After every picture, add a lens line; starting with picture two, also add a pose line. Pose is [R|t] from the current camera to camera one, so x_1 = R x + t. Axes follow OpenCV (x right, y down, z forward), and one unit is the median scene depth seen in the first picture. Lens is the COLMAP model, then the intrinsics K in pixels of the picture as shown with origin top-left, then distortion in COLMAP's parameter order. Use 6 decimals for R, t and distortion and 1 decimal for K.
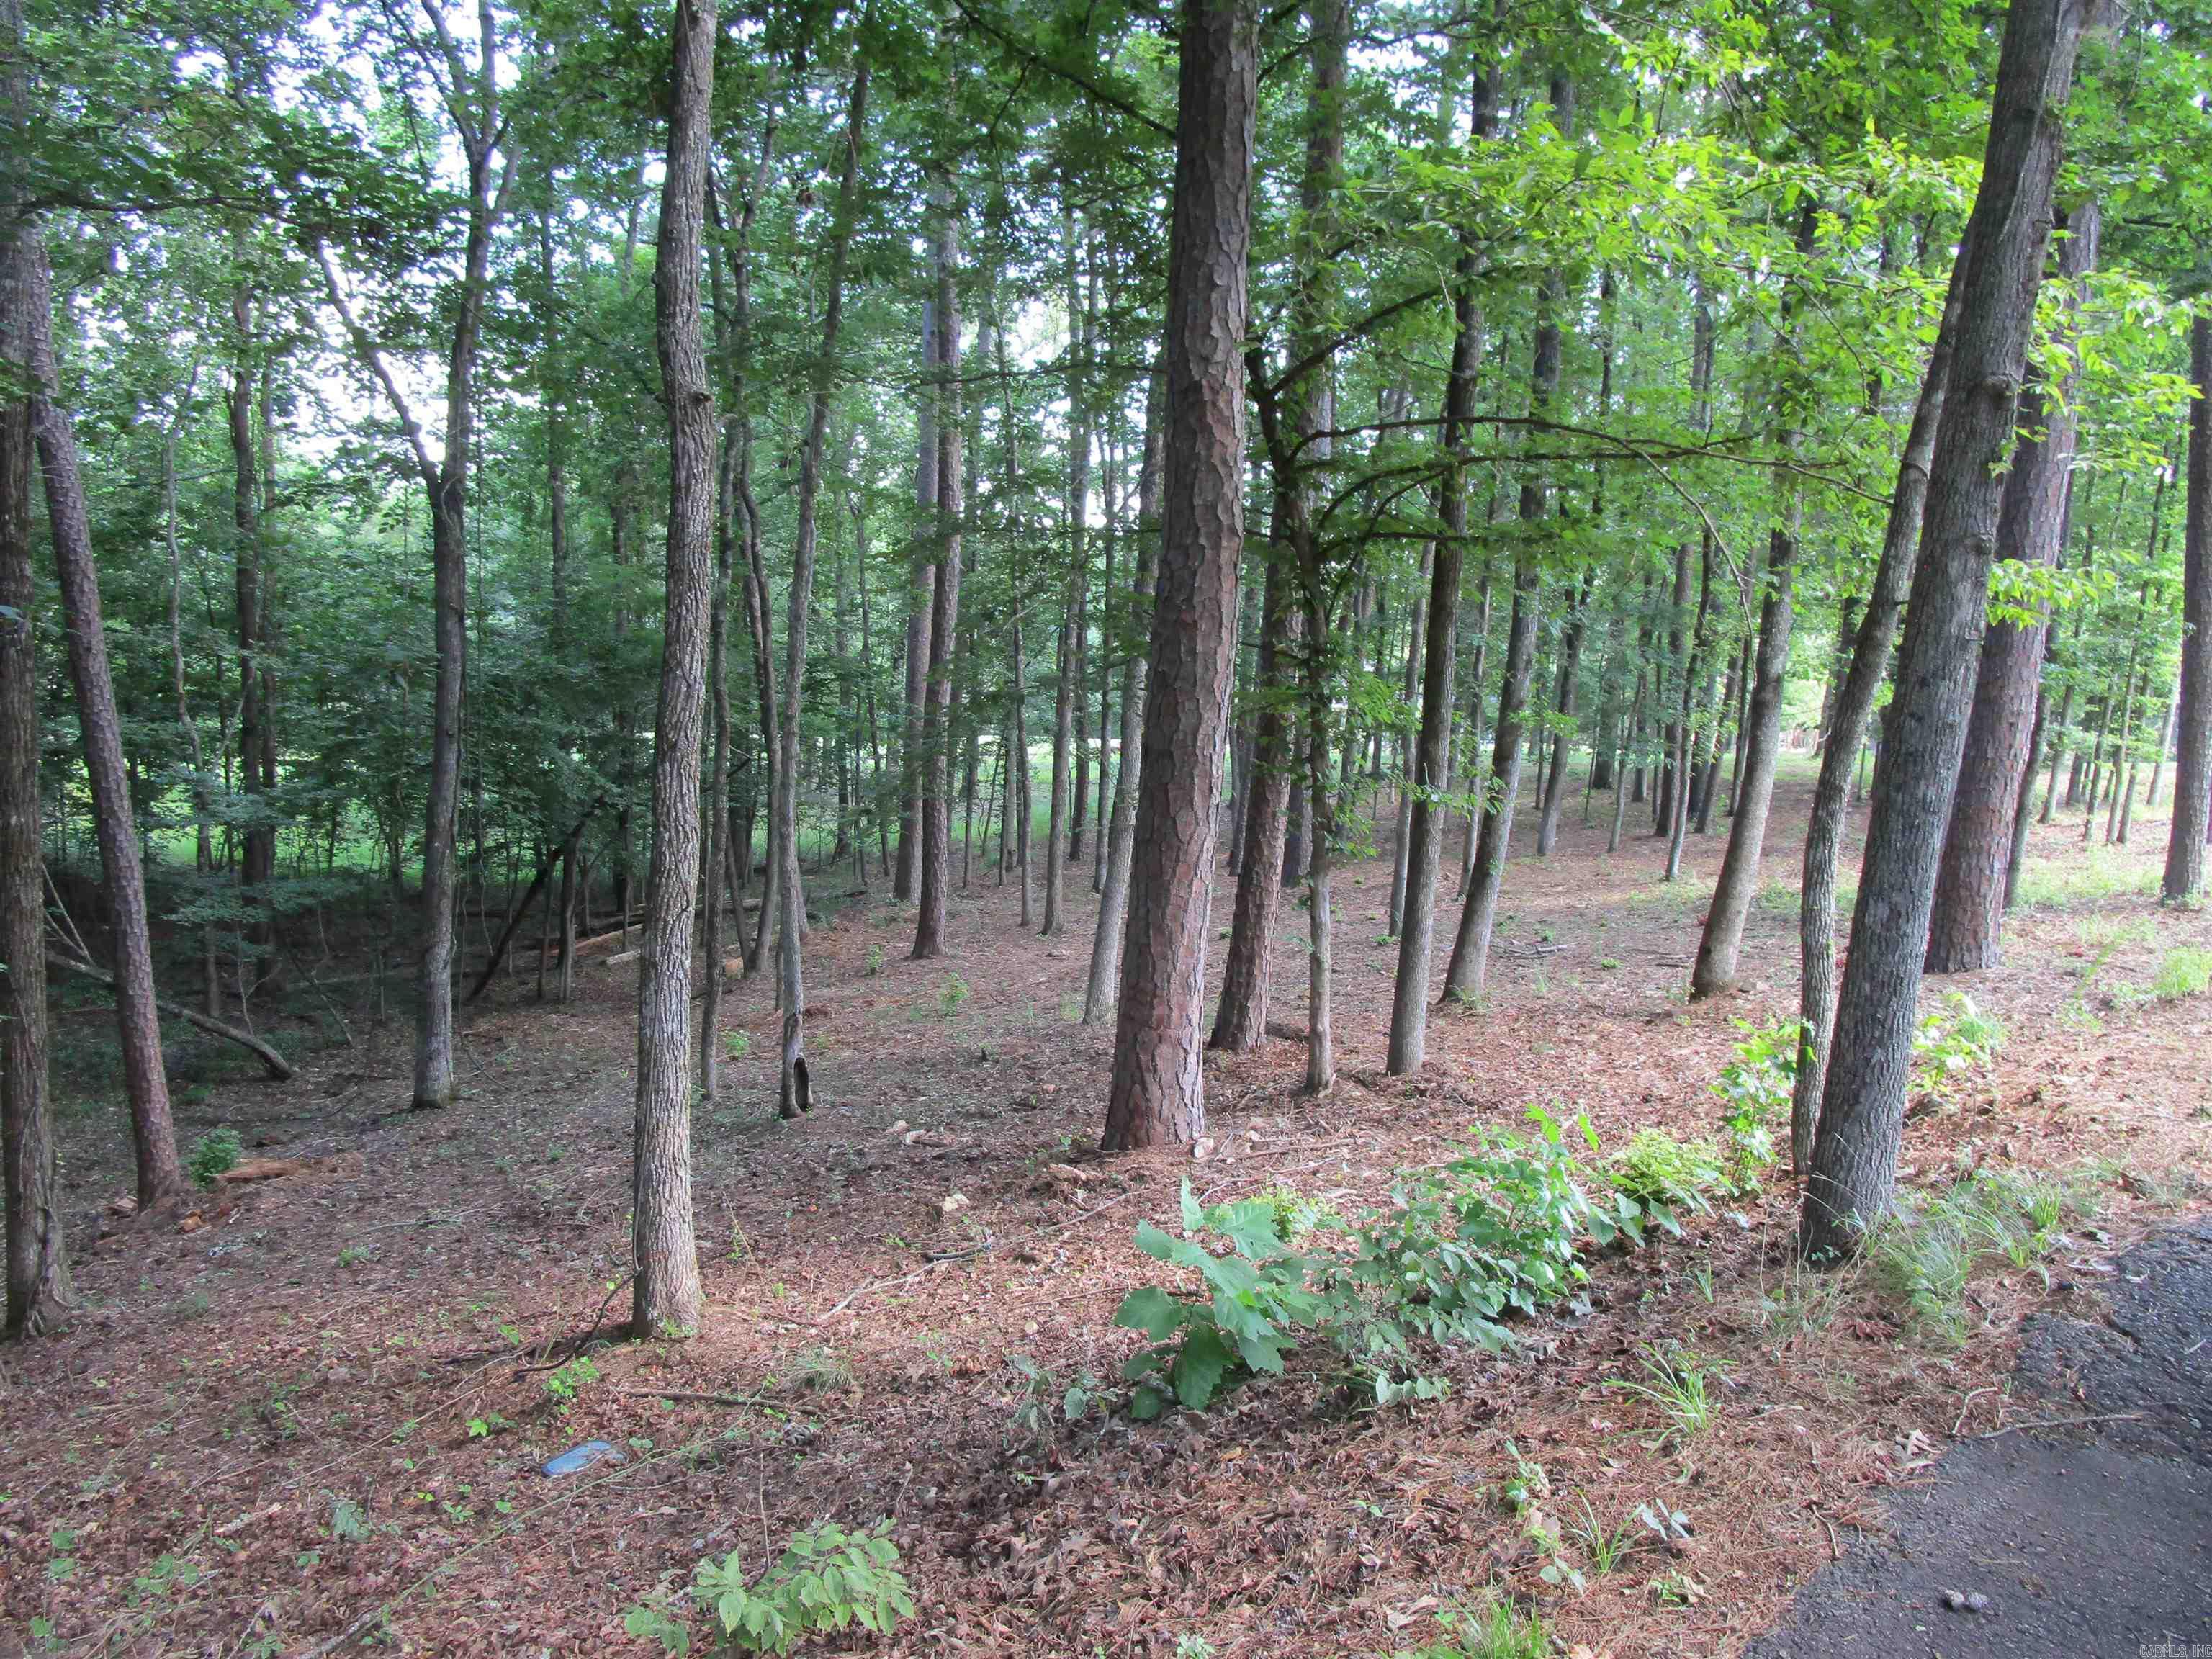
lens RADIAL K [[1630.9, 0, 1110.5], [0, 1630.9, 844.3], [0, 0, 1]] dist [-0.014641, 0.007230]
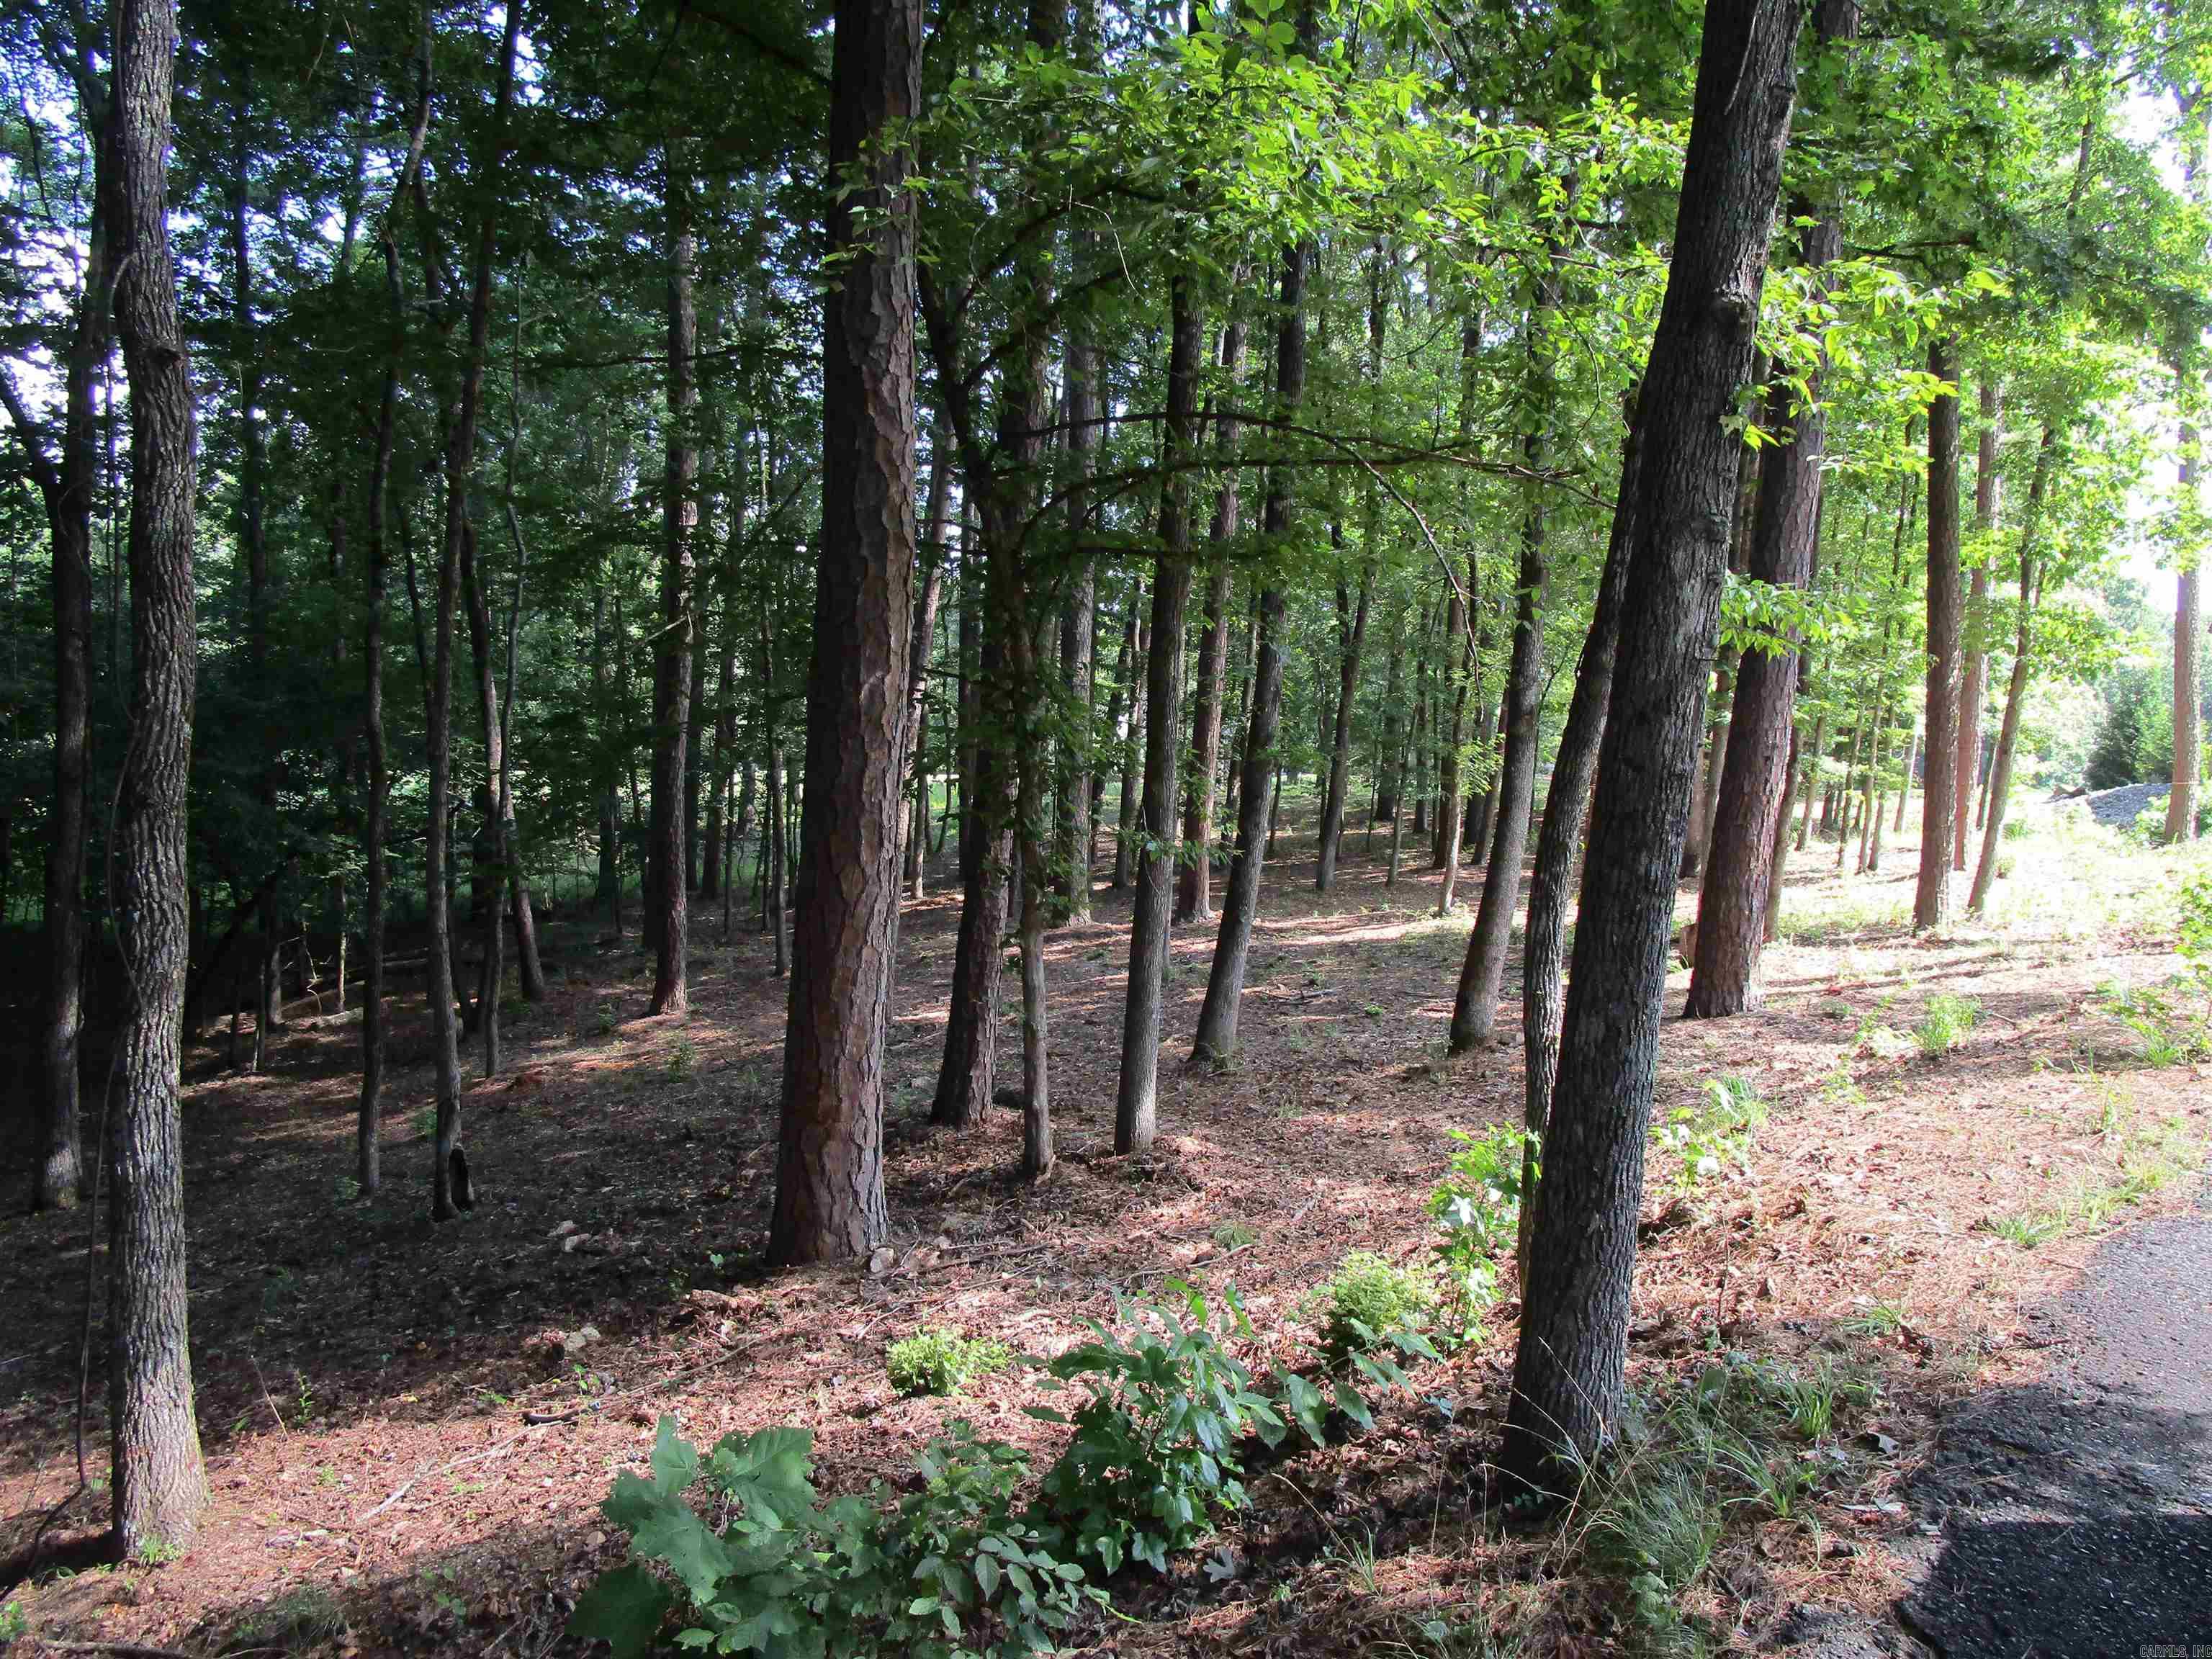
lens RADIAL K [[1630.9, 0, 1110.5], [0, 1630.9, 844.3], [0, 0, 1]] dist [-0.014641, 0.007230]
pose [[0.992688, -0.011360, 0.120174, 0.065455], [0.013812, 0.999713, -0.019593, -0.011730], [-0.119917, 0.021110, 0.992559, 0.113875]]
